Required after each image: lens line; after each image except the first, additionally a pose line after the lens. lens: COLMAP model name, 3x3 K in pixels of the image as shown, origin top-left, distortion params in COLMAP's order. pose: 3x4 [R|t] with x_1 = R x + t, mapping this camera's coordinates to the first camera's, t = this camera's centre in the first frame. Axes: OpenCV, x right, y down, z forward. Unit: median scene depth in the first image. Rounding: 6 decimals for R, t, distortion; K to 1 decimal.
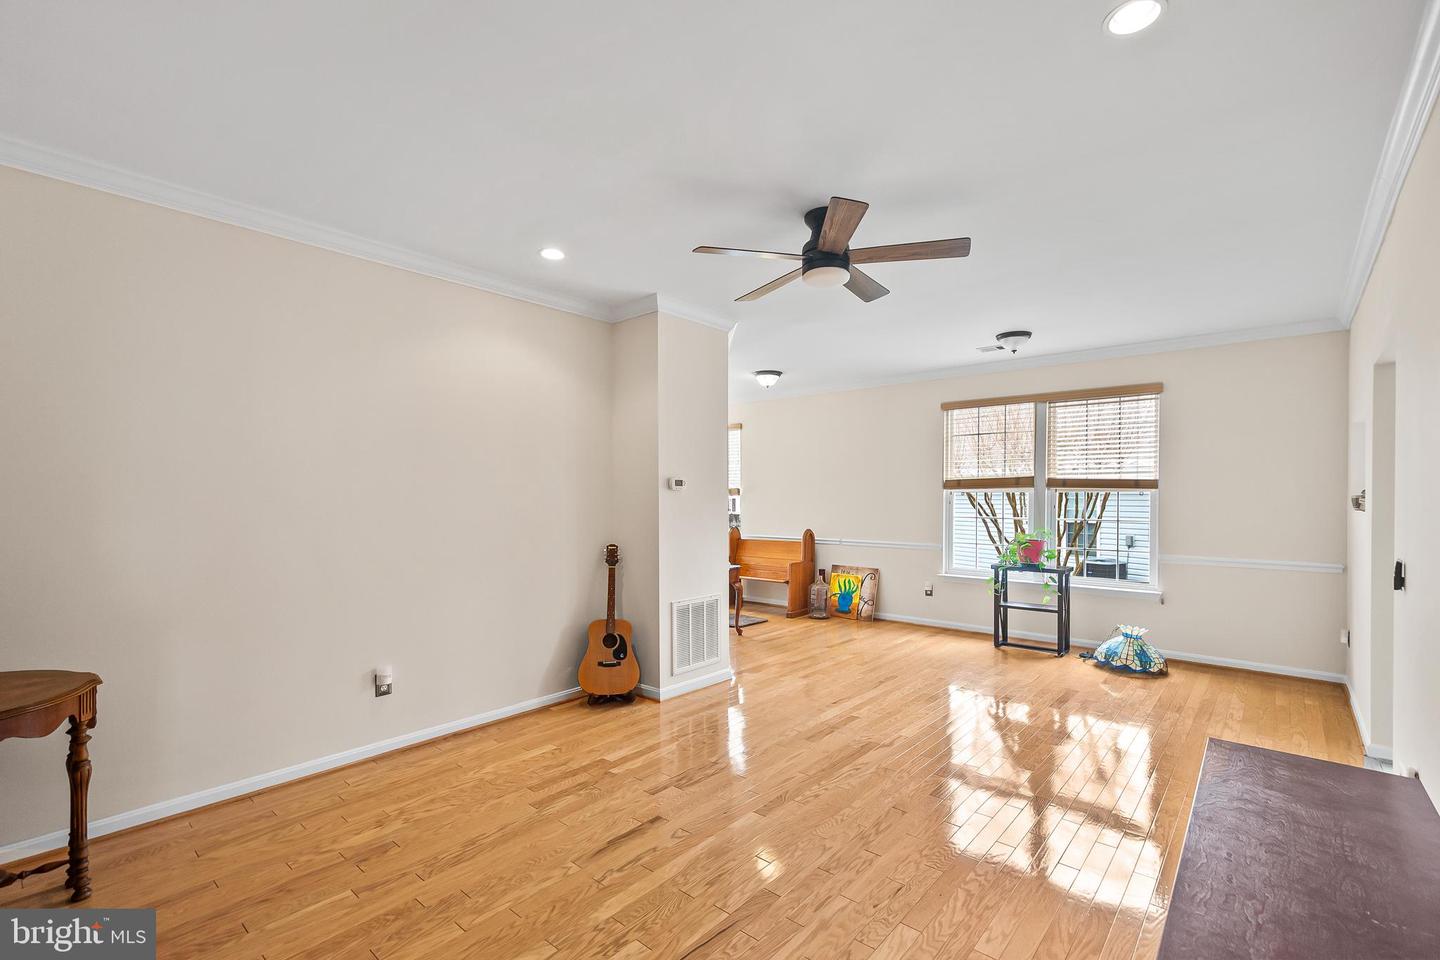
lens RADIAL K [[643.7, 0, 732.3], [0, 643.7, 502.5], [0, 0, 1]] dist [0.005425, 0.000227]
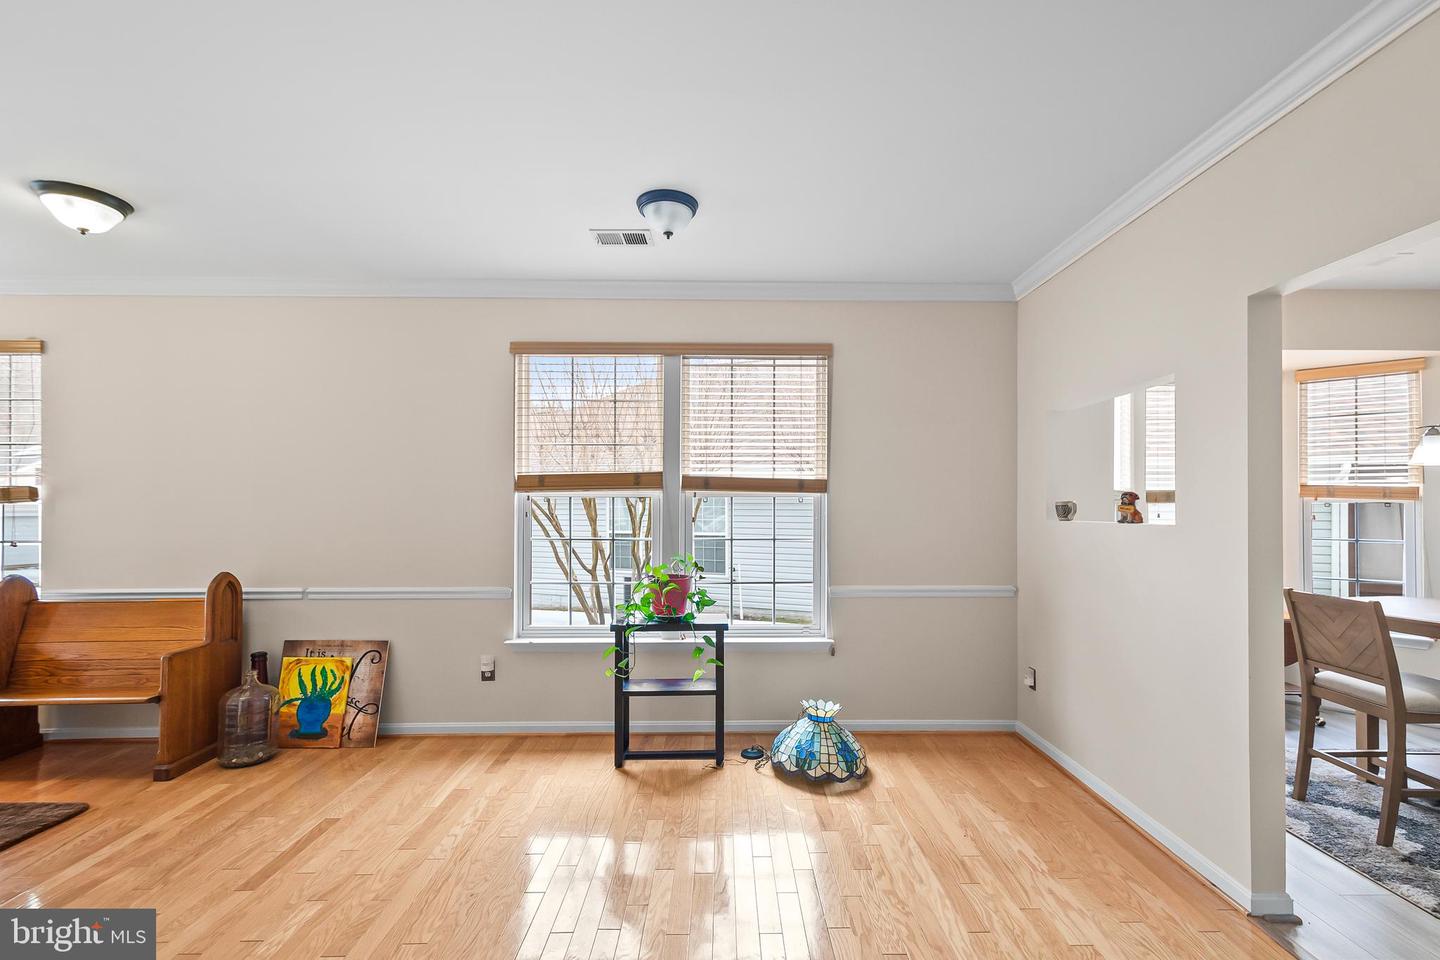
lens RADIAL K [[637.1, 0, 733.7], [0, 637.1, 501.4], [0, 0, 1]] dist [0.001325, 0.000435]
pose [[0.746304, 0.001002, 0.665604, 0.109757], [0.006463, 0.999941, -0.008752, -0.005997], [-0.665574, 0.010834, 0.746253, 0.508208]]
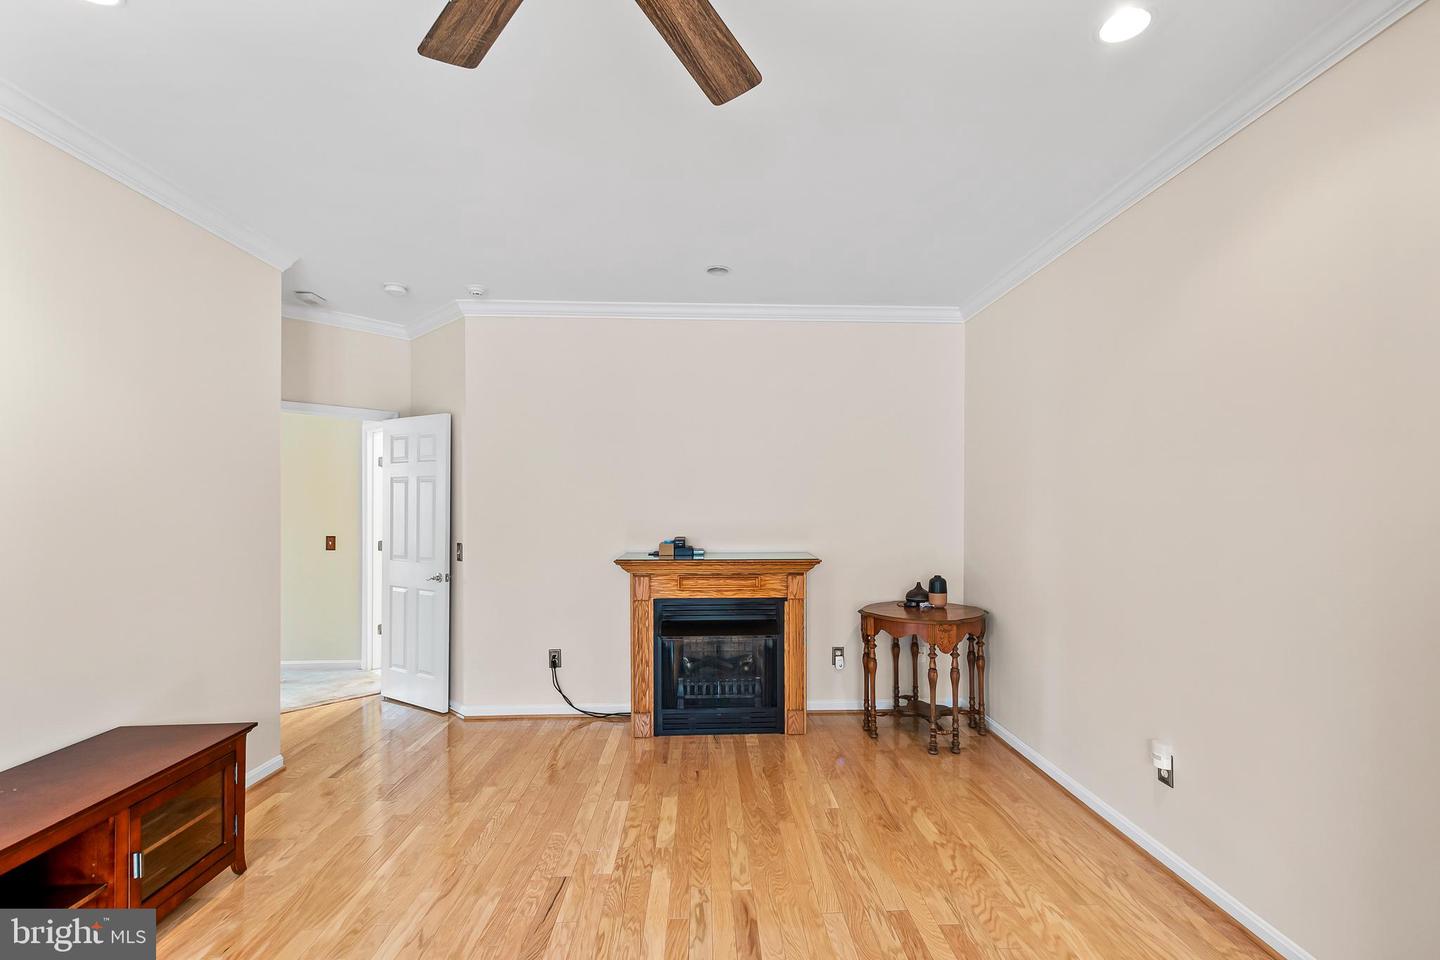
lens RADIAL K [[643.7, 0, 732.3], [0, 643.7, 502.5], [0, 0, 1]] dist [0.005425, 0.000227]
pose [[-0.727606, -0.002626, -0.685990, 0.177988], [-0.009316, 0.999938, 0.006053, -0.007193], [0.685932, 0.010795, -0.727586, 0.702301]]
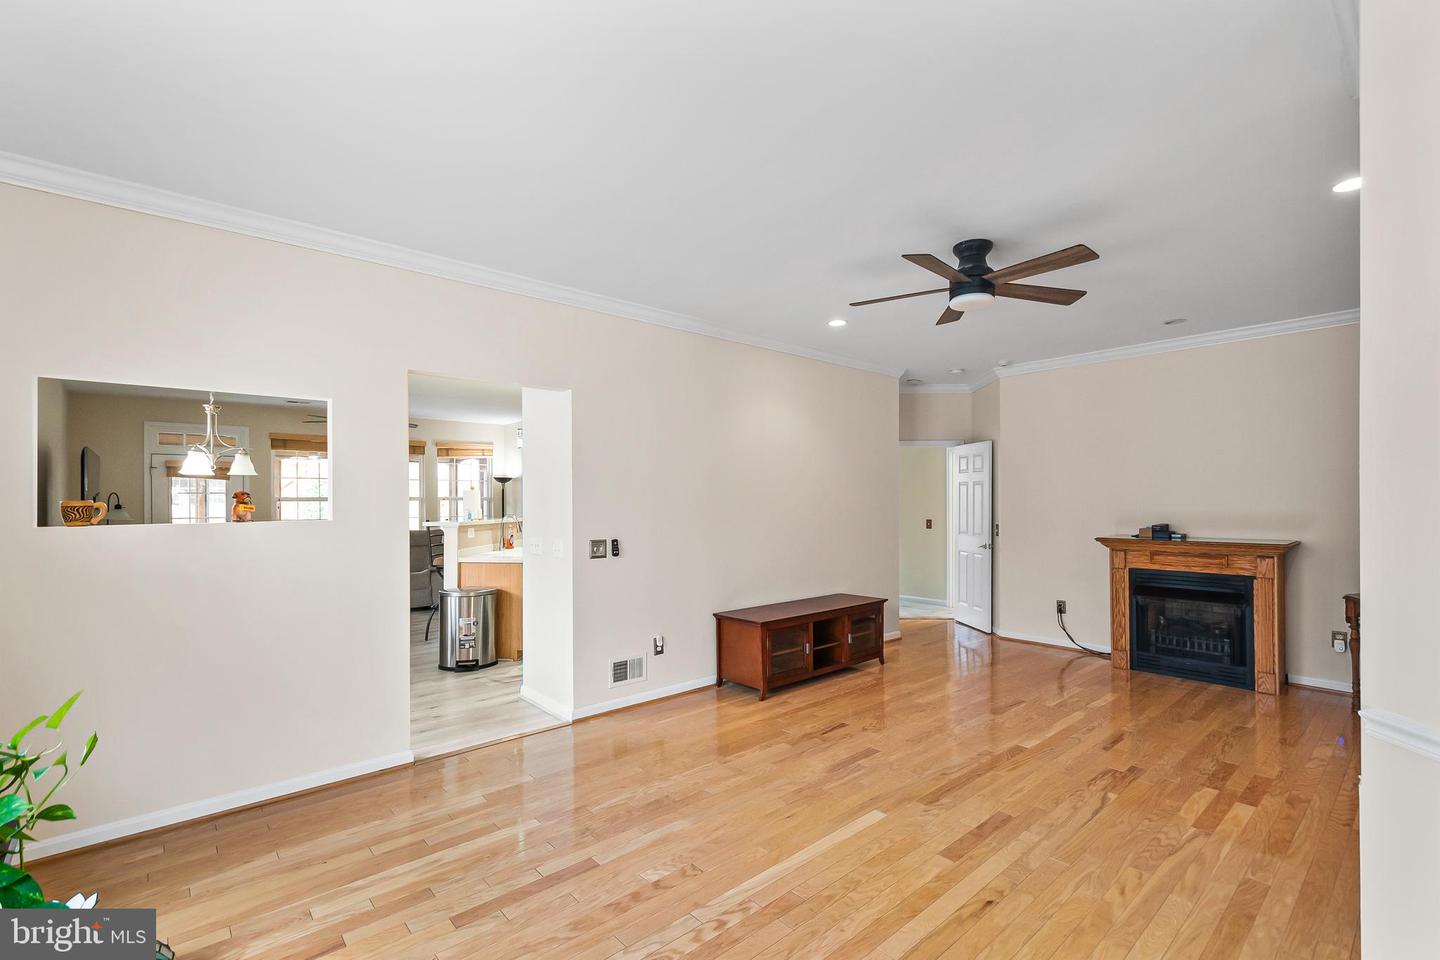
lens RADIAL K [[637.1, 0, 733.7], [0, 637.1, 501.4], [0, 0, 1]] dist [0.001325, 0.000435]
pose [[-0.991791, 0.003590, 0.127818, 0.215643], [0.005360, 0.999894, 0.013502, -0.011400], [-0.127756, 0.014077, -0.991706, 1.117757]]
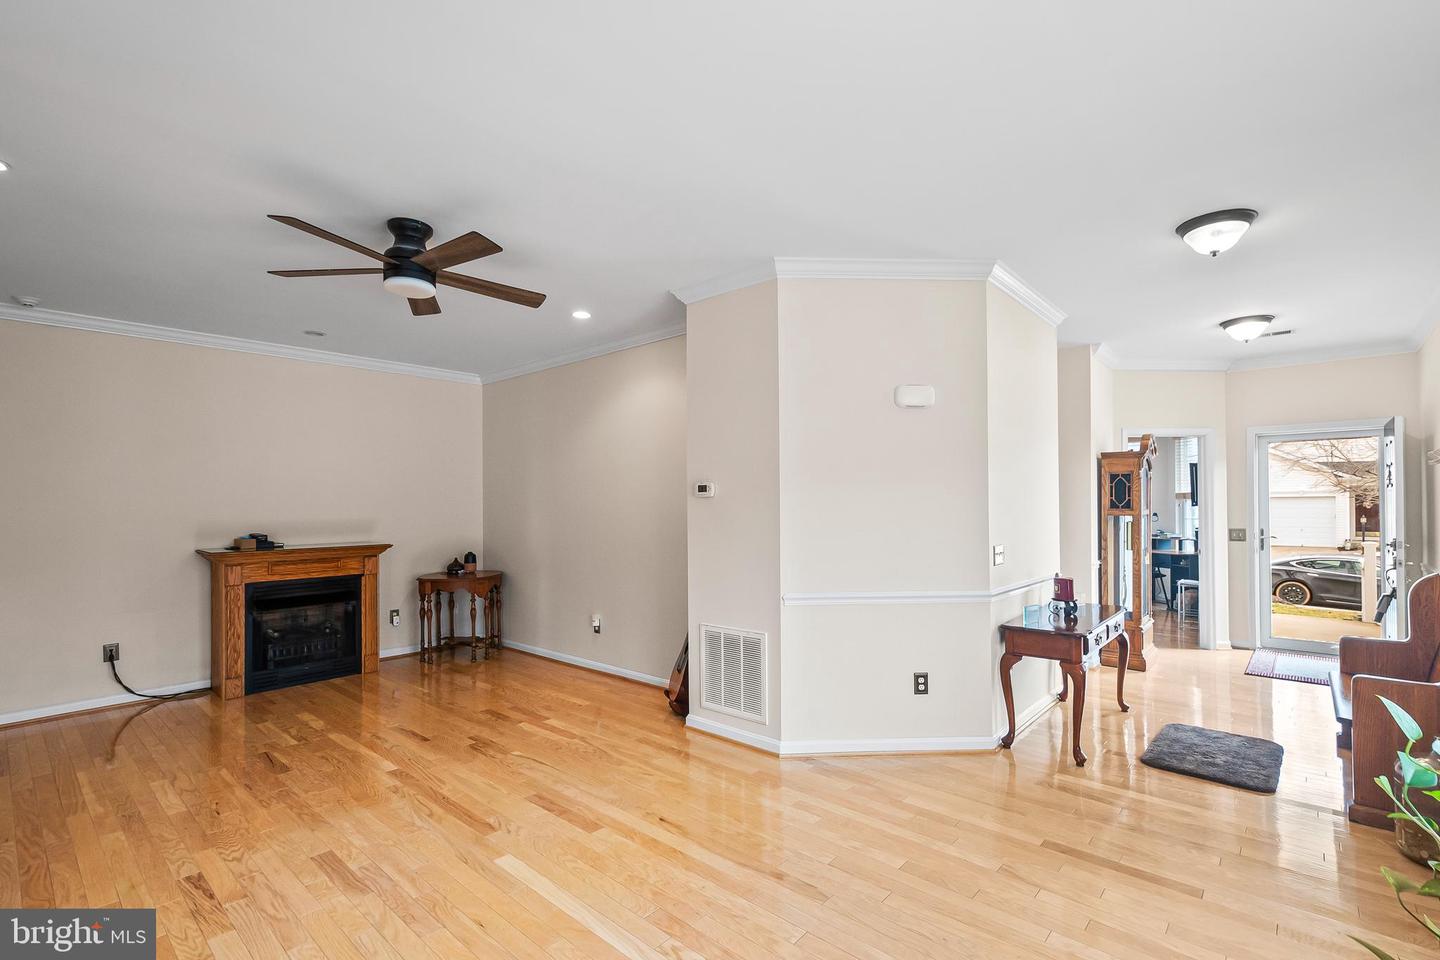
lens RADIAL K [[643.7, 0, 732.3], [0, 643.7, 502.5], [0, 0, 1]] dist [0.005425, 0.000227]
pose [[-0.006379, -0.003711, -0.999973, 0.596278], [-0.005175, 0.999980, -0.003678, -0.006264], [0.999966, 0.005151, -0.006398, 0.787900]]
